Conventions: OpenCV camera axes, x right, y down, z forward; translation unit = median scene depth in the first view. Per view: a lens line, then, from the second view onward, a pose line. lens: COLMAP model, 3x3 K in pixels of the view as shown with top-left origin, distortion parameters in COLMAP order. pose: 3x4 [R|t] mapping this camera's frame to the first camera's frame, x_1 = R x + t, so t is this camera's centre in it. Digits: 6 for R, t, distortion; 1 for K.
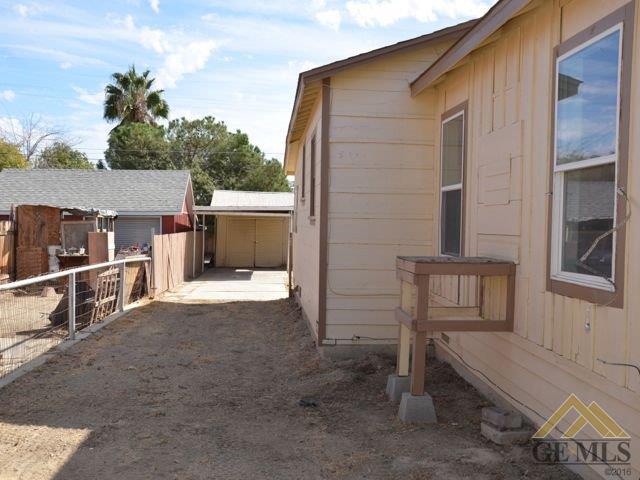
lens RADIAL K [[685.8, 0, 322.5], [0, 685.8, 240.3], [0, 0, 1]] dist [-0.015968, 0.000000]
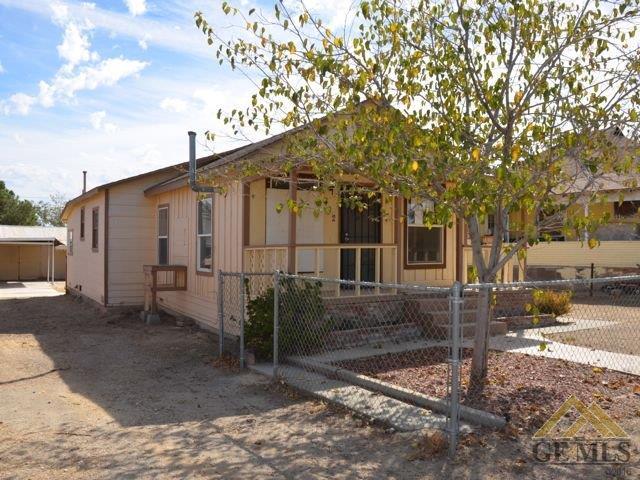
lens RADIAL K [[570.6, 0, 319.2], [0, 570.6, 241.3], [0, 0, 1]] dist [-0.141757, 0.108886]
pose [[0.892661, -0.009770, 0.450622, -0.221154], [0.022630, 0.999476, -0.023159, -0.002786], [-0.450160, 0.030871, 0.892414, -1.042265]]
